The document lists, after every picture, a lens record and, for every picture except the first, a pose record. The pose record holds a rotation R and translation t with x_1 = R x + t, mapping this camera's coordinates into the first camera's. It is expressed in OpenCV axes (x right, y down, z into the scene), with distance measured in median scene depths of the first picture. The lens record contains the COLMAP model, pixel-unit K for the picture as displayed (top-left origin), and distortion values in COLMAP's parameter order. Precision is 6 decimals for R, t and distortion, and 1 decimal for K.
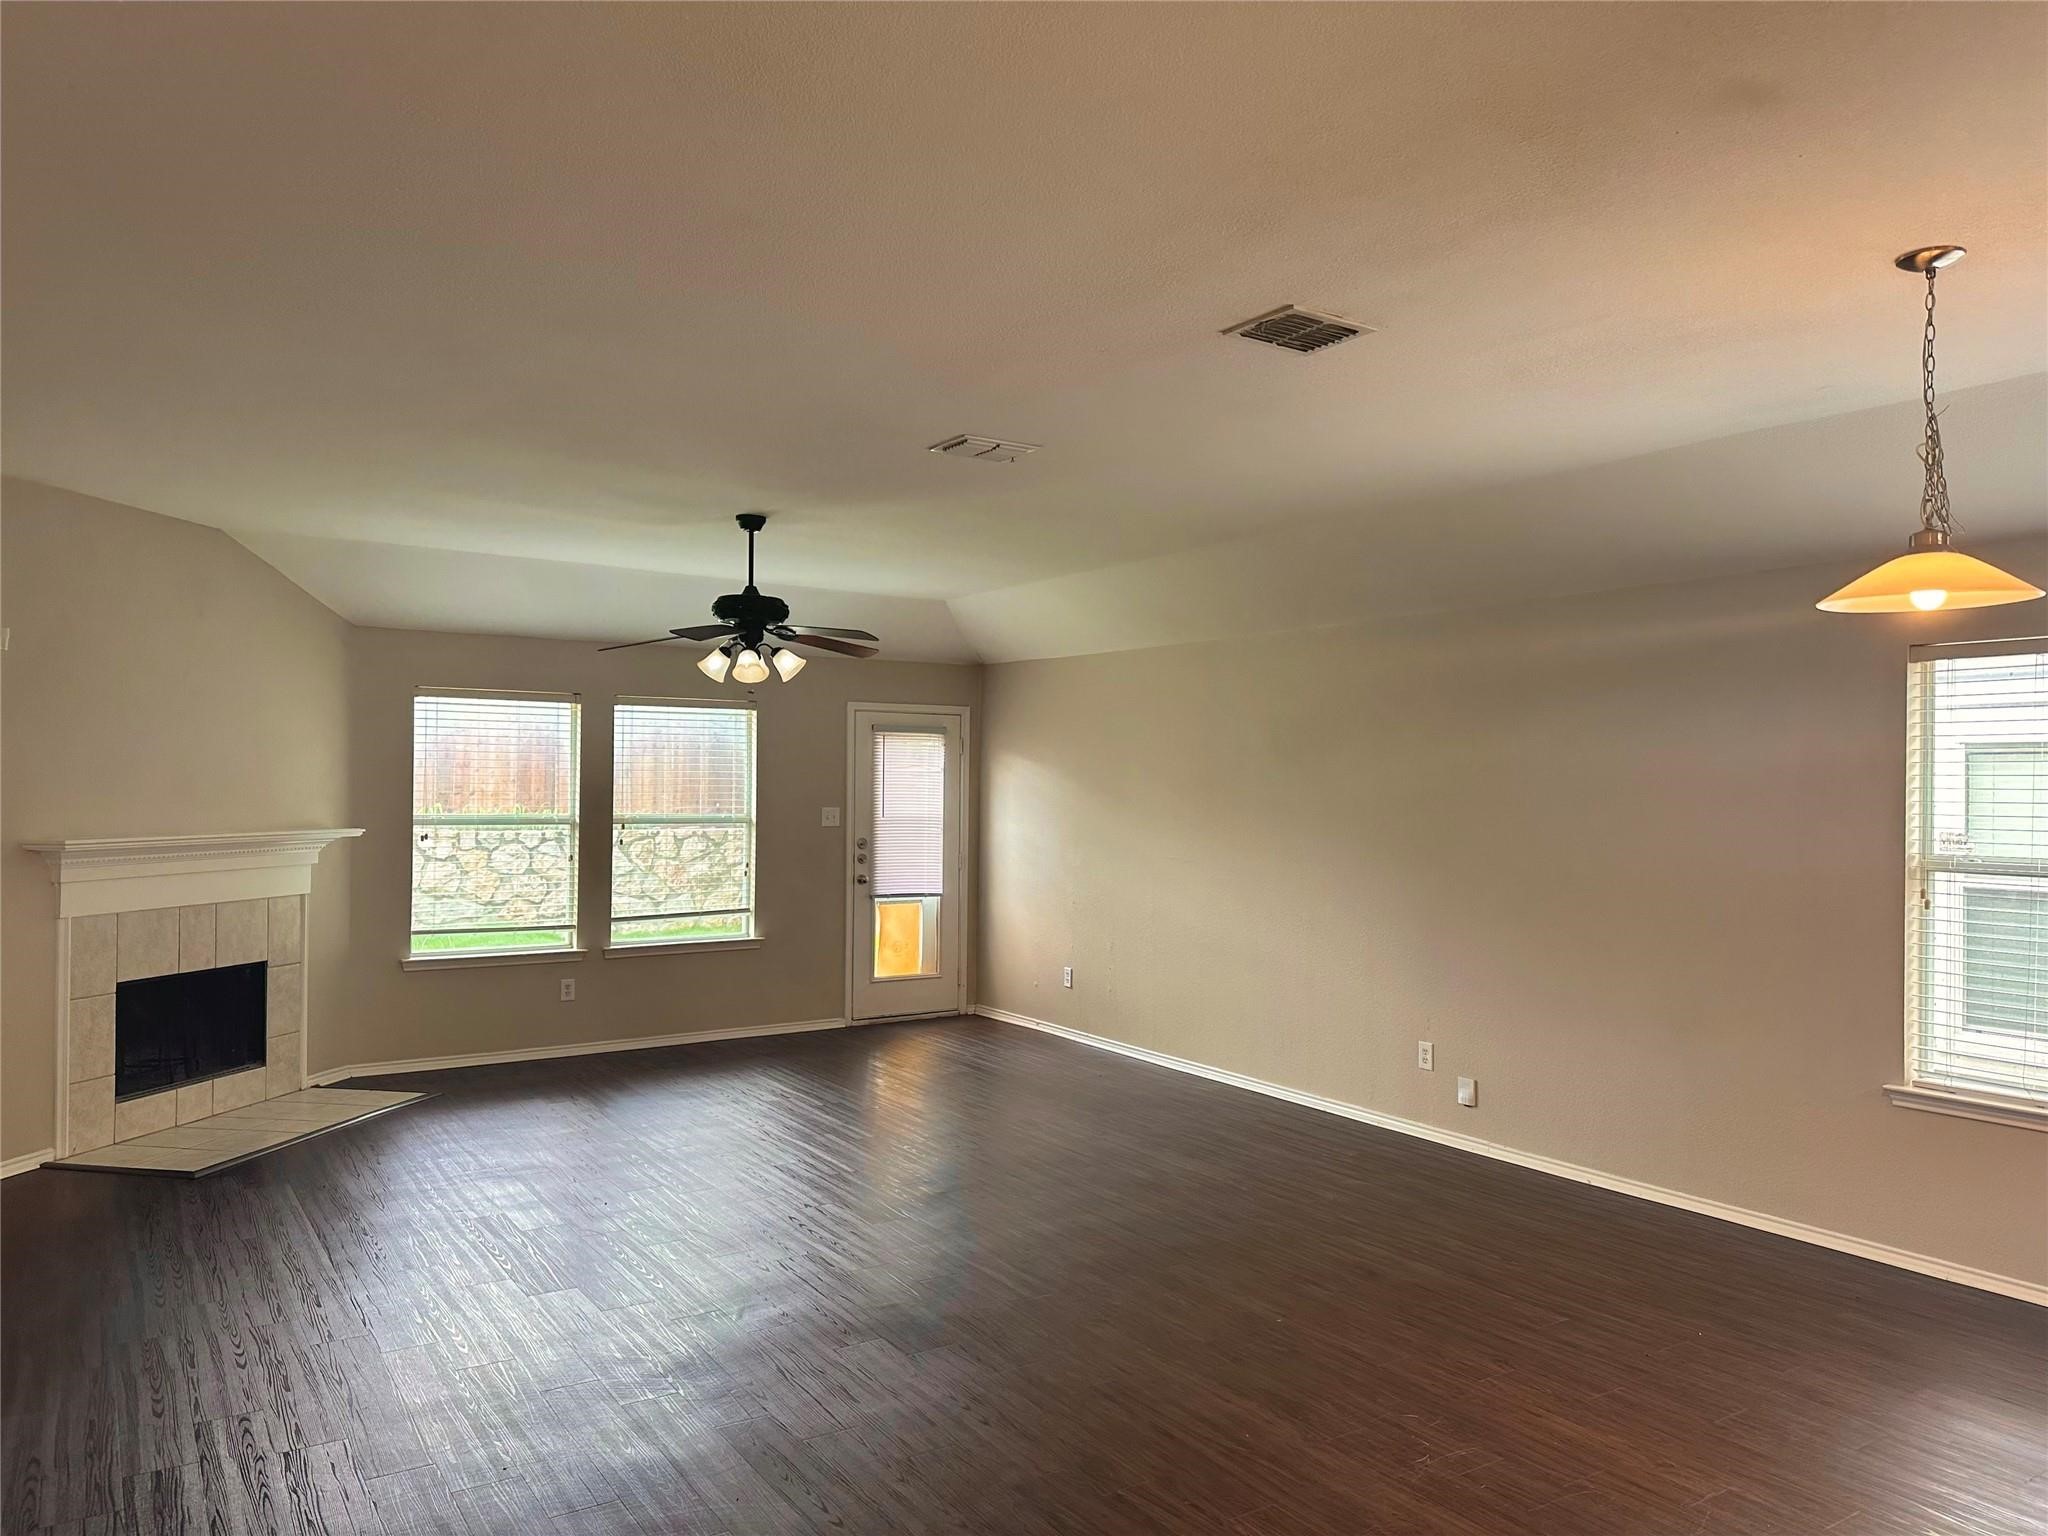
lens RADIAL K [[1402.8, 0, 1033.9], [0, 1402.8, 770.9], [0, 0, 1]] dist [0.032992, -0.004630]
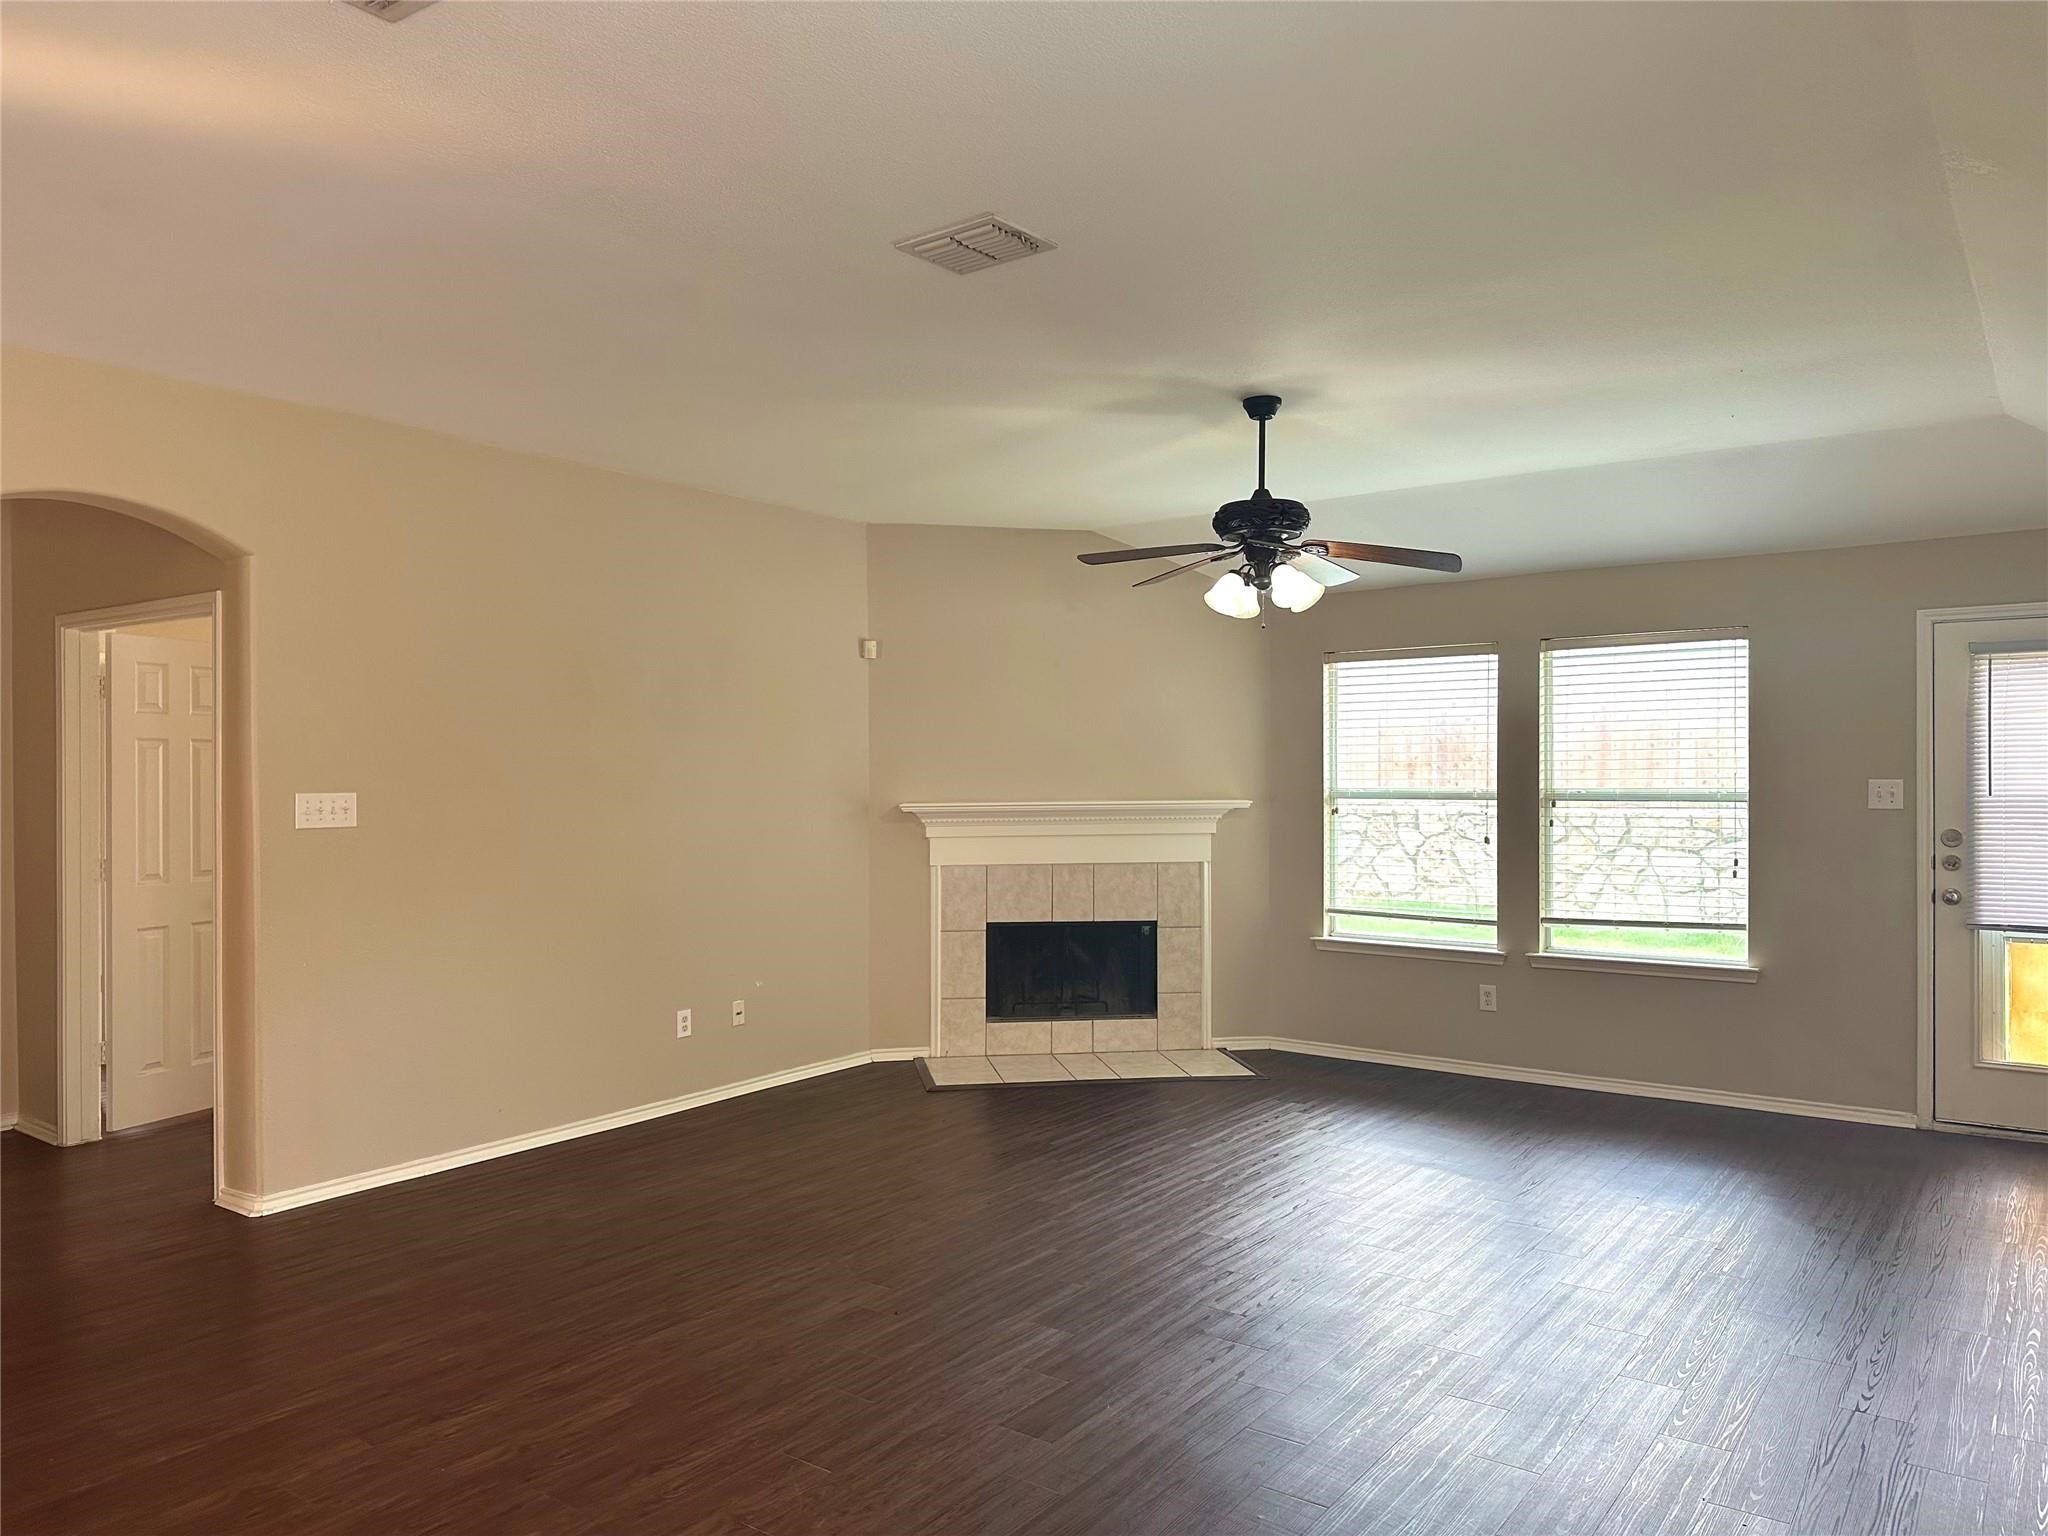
lens RADIAL K [[1402.8, 0, 1031.1], [0, 1402.8, 773.7], [0, 0, 1]] dist [0.032992, -0.004630]
pose [[0.350373, -0.007171, -0.936583, 0.376297], [0.020951, 0.999780, 0.000183, 0.017476], [0.936376, -0.019686, 0.350447, 0.477216]]
